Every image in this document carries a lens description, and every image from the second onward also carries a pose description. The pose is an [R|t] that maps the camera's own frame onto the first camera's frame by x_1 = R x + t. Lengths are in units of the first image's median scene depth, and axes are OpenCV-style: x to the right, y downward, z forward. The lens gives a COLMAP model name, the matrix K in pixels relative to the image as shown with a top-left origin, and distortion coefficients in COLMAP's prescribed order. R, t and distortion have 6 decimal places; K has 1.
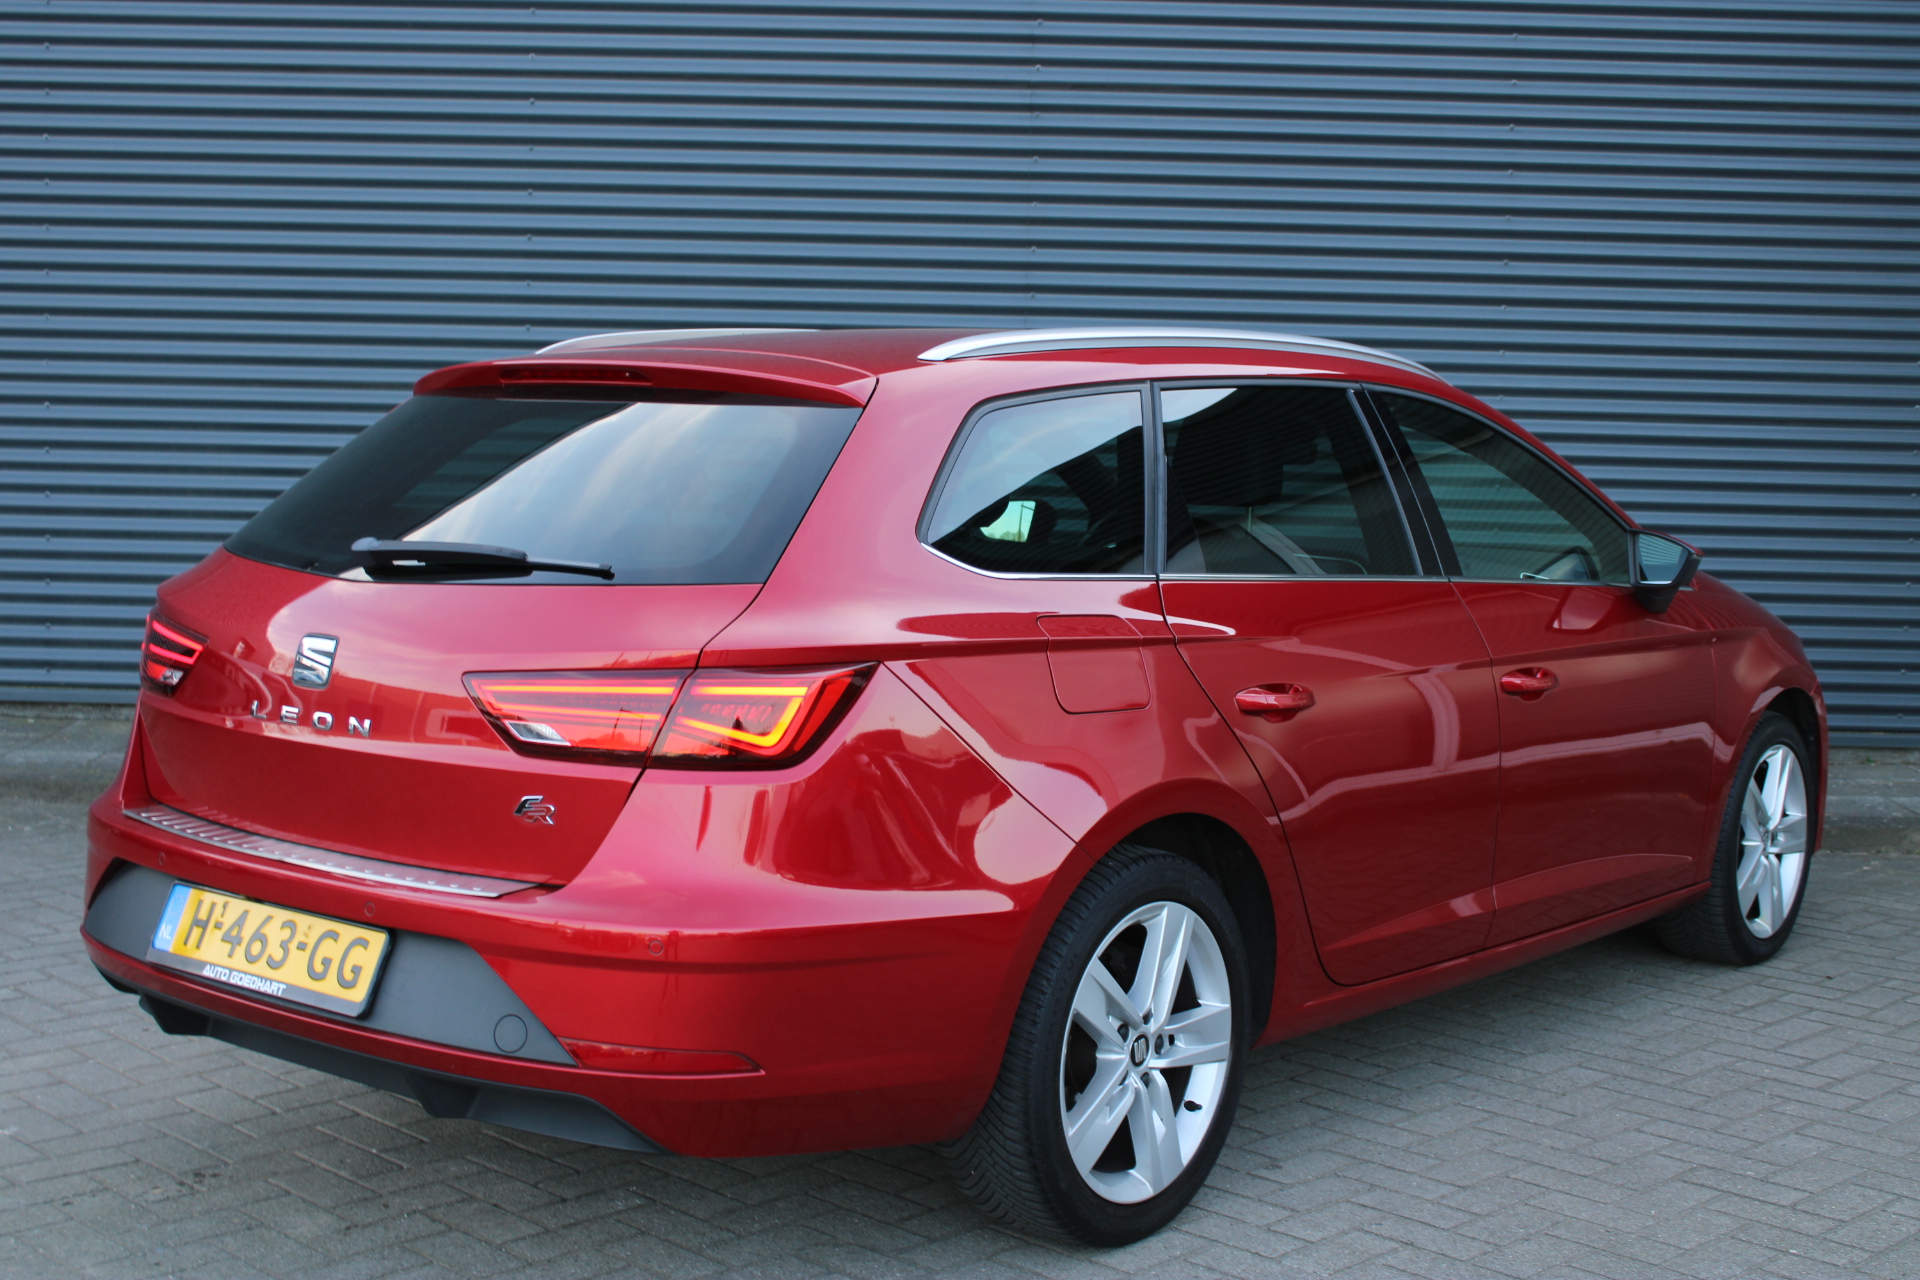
lens RADIAL K [[2328.0, 0, 963.8], [0, 2328.0, 642.1], [0, 0, 1]] dist [-0.021828, 0.000000]
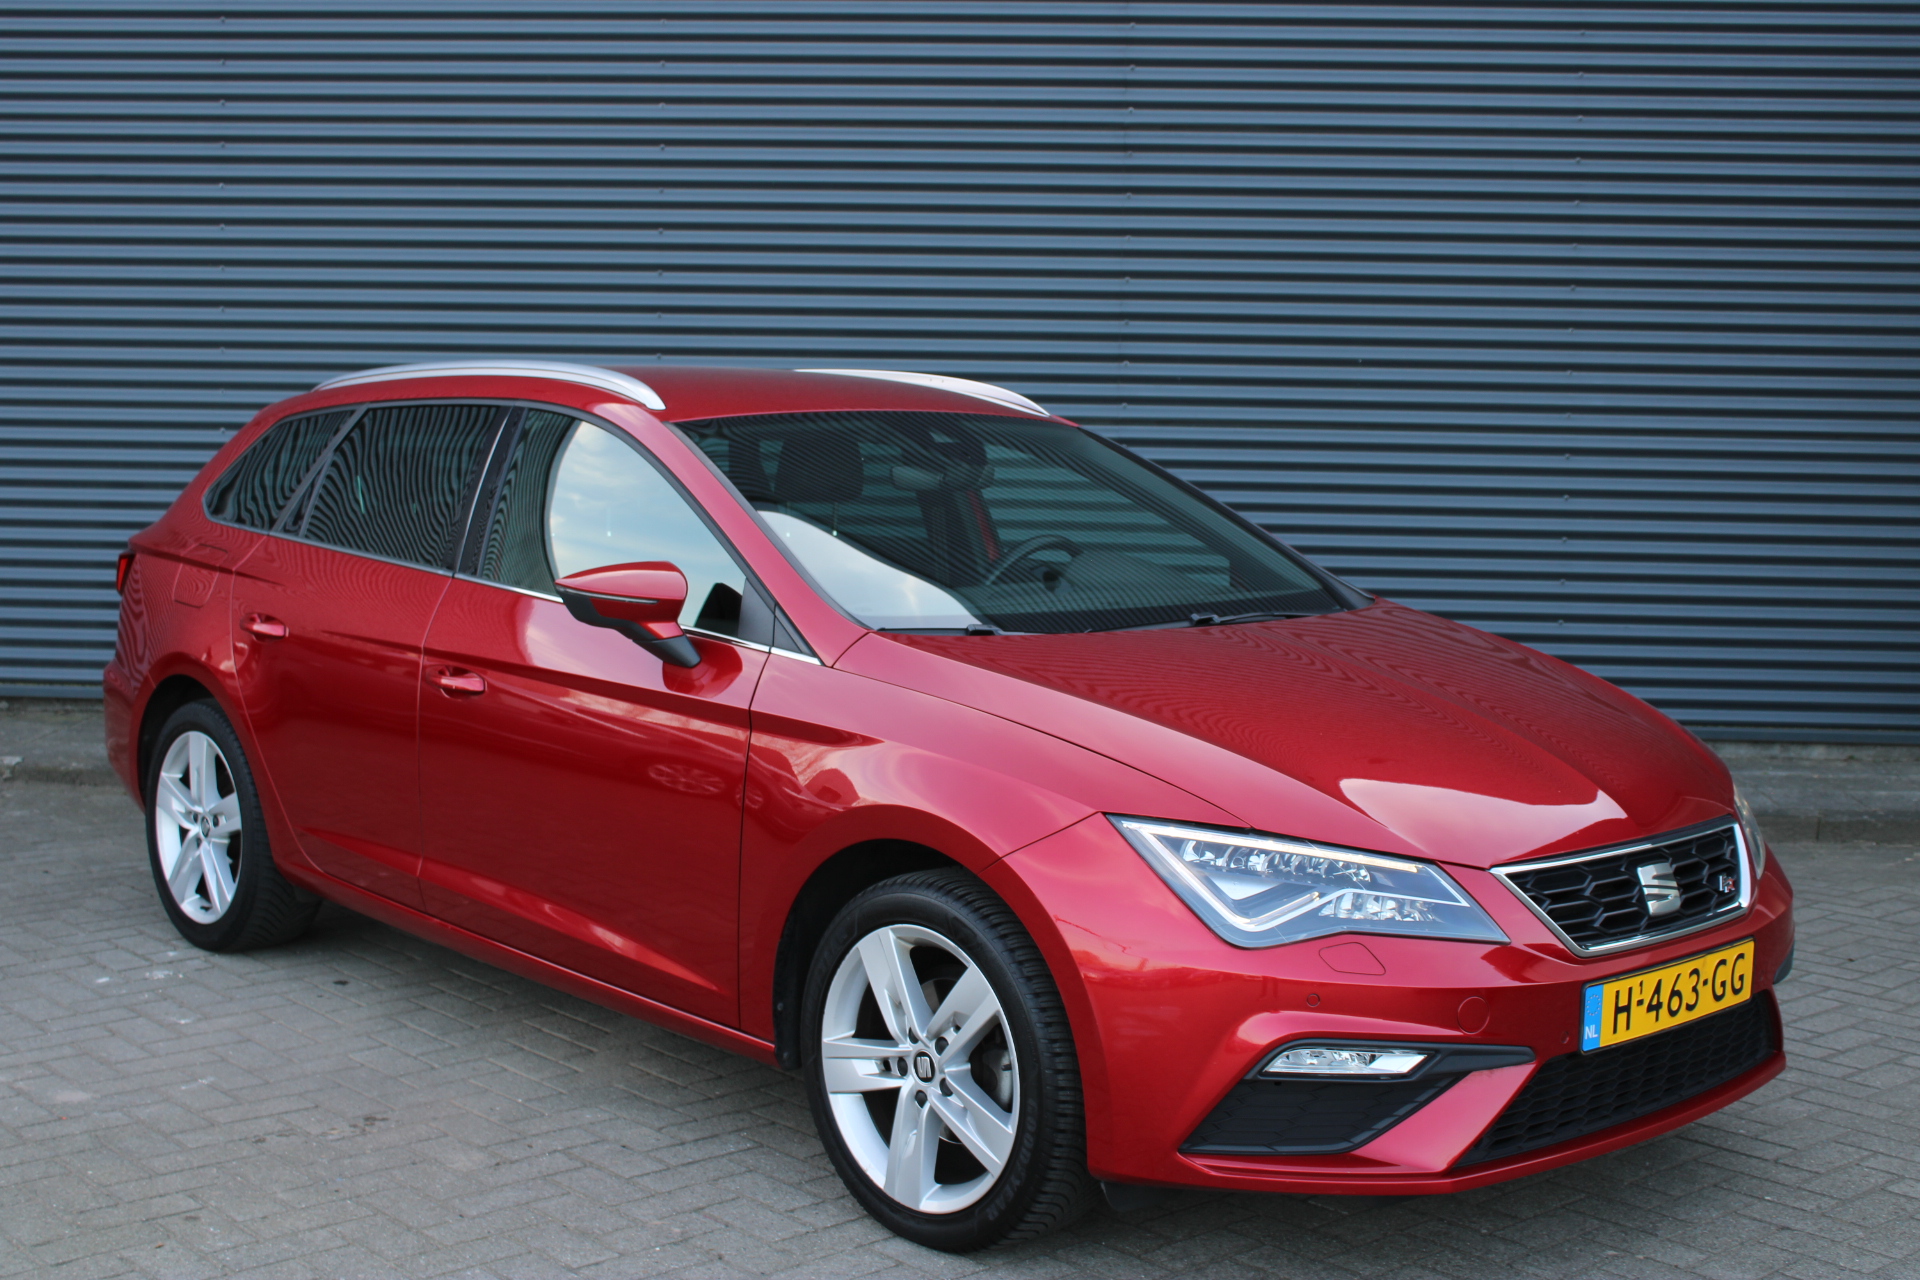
lens RADIAL K [[2328.0, 0, 973.9], [0, 2328.0, 632.5], [0, 0, 1]] dist [-0.021828, 0.000000]
pose [[0.998475, -0.001804, -0.055180, 0.031807], [0.001786, 0.999998, -0.000386, -0.010279], [0.055180, 0.000287, 0.998476, -0.126630]]
